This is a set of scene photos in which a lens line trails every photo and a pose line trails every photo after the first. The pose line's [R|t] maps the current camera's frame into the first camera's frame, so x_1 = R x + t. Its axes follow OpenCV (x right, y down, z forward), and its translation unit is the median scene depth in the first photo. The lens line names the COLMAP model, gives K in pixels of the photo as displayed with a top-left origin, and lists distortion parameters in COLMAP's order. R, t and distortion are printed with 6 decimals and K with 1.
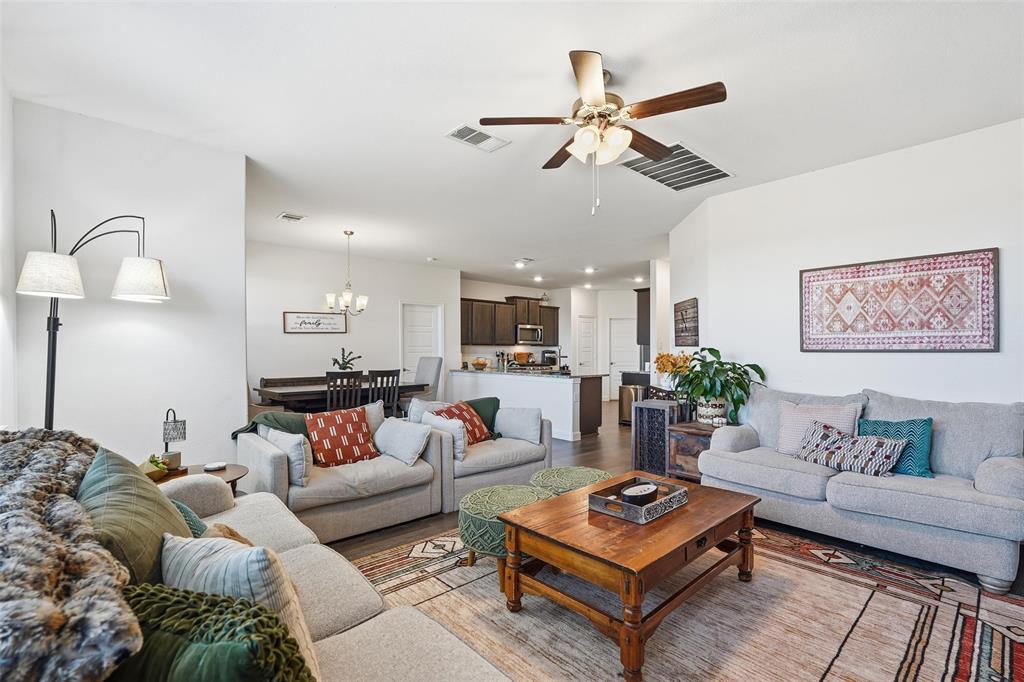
lens RADIAL K [[453.2, 0, 511.1], [0, 453.2, 349.4], [0, 0, 1]] dist [-0.010815, 0.001461]
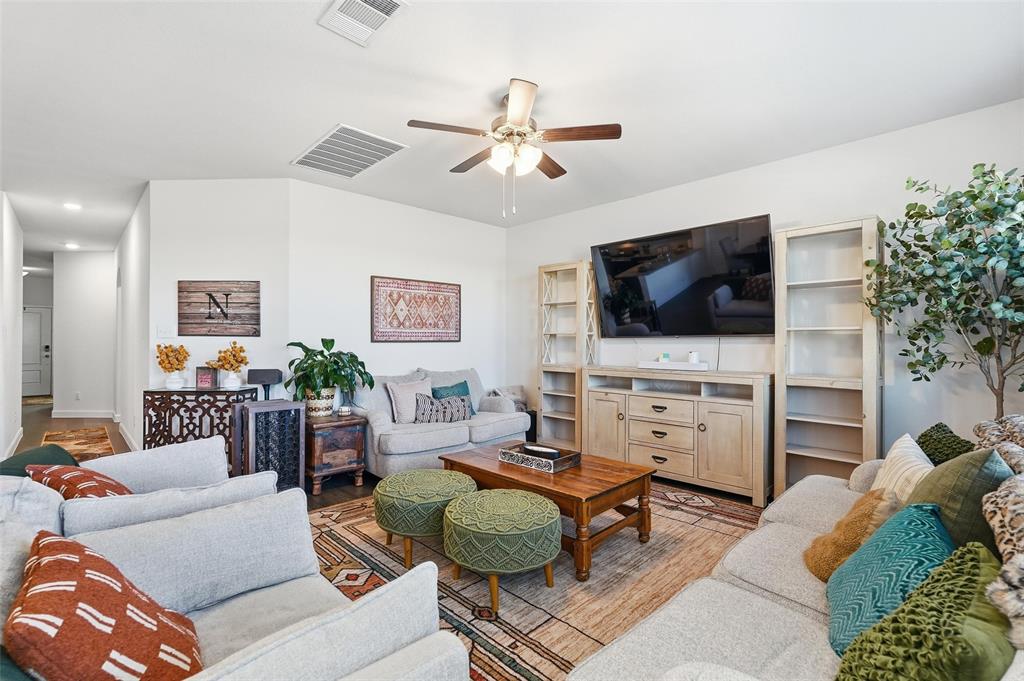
lens RADIAL K [[453.2, 0, 510.4], [0, 453.2, 340.7], [0, 0, 1]] dist [-0.010815, 0.001461]
pose [[-0.029263, -0.001687, 0.999570, -0.652633], [-0.003687, 0.999992, 0.001580, -0.002487], [-0.999565, -0.003639, -0.029269, 0.728254]]
